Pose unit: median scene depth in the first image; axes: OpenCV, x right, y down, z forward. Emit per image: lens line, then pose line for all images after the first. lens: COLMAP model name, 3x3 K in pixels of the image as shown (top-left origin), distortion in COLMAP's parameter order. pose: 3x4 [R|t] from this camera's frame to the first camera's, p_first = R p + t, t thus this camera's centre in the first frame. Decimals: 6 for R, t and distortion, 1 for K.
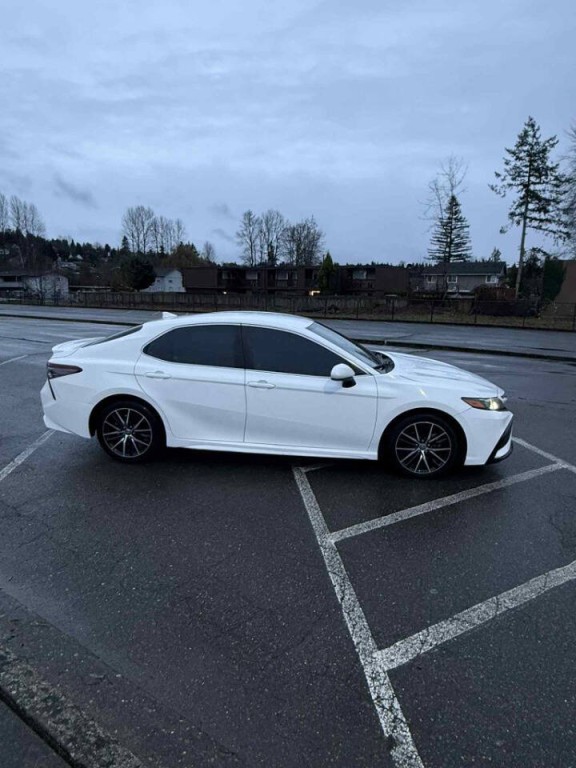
lens RADIAL K [[473.6, 0, 291.4], [0, 473.6, 385.1], [0, 0, 1]] dist [0.003974, 0.002255]
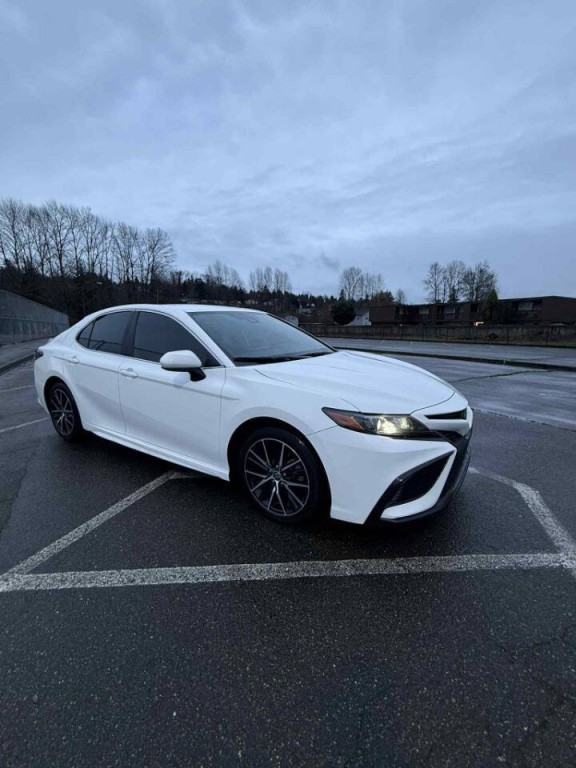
lens RADIAL K [[340.6, 0, 290.0], [0, 340.6, 383.2], [0, 0, 1]] dist [-0.001210, 0.000527]
pose [[0.879928, 0.062579, -0.470967, 0.040202], [-0.078456, 0.996817, -0.014133, 0.000294], [0.468584, 0.049387, 0.882038, 0.044500]]
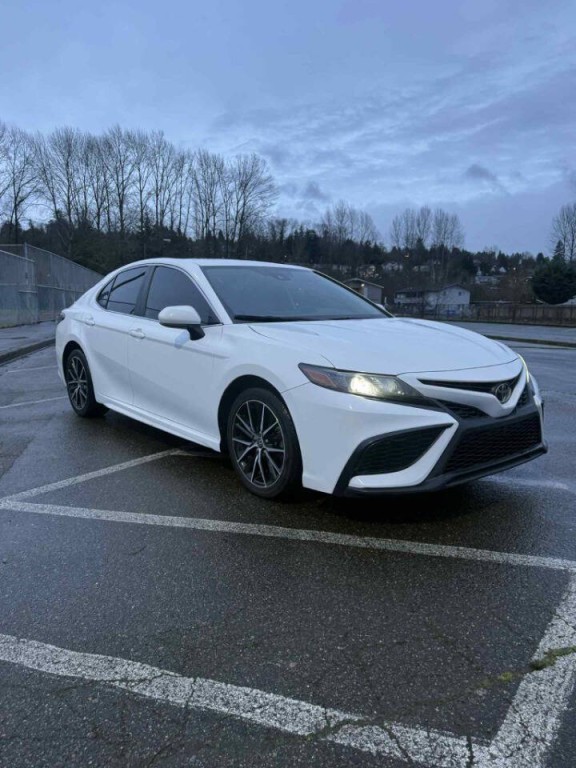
lens RADIAL K [[558.9, 0, 284.5], [0, 558.9, 380.7], [0, 0, 1]] dist [0.100364, -0.140974]
pose [[0.699333, 0.087543, -0.709415, 0.062638], [-0.139650, 0.990080, -0.015488, 0.004549], [0.701022, 0.109902, 0.704621, 0.039350]]
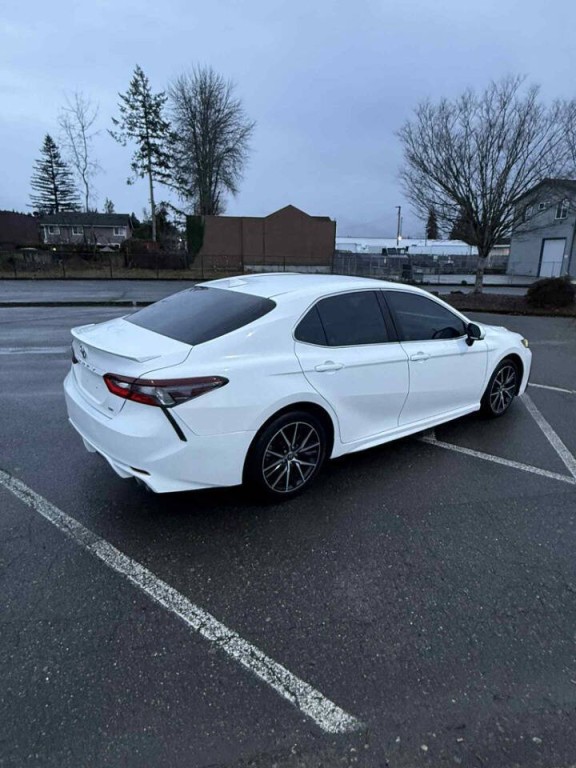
lens RADIAL K [[473.6, 0, 291.4], [0, 473.6, 385.1], [0, 0, 1]] dist [0.003974, 0.002255]
pose [[0.715696, -0.196937, 0.670071, -0.064747], [0.133326, 0.980302, 0.145712, -0.008484], [-0.685568, -0.014947, 0.727855, 0.040742]]
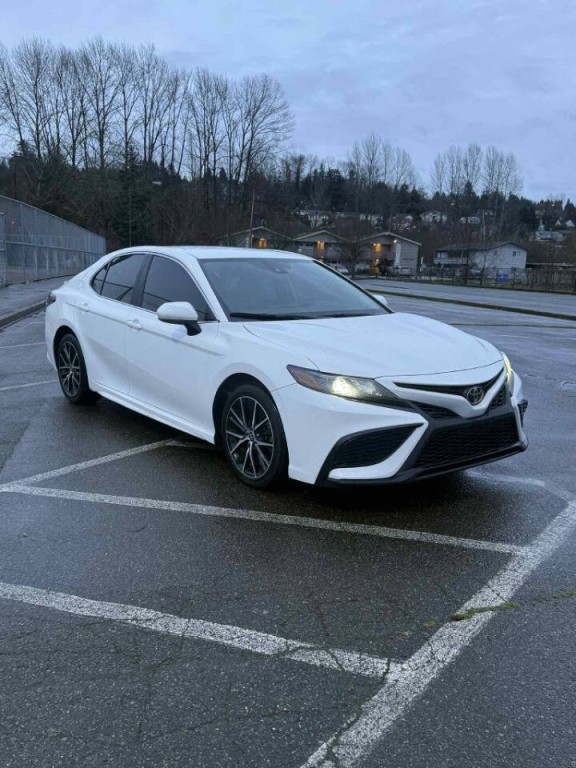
lens RADIAL K [[683.4, 0, 288.0], [0, 683.4, 384.0], [0, 0, 1]] dist [0.142579, -0.277949]
pose [[0.686849, 0.130978, -0.714901, 0.076067], [-0.158965, 0.986885, 0.028081, 0.001968], [0.709203, 0.094357, 0.698662, 0.028865]]
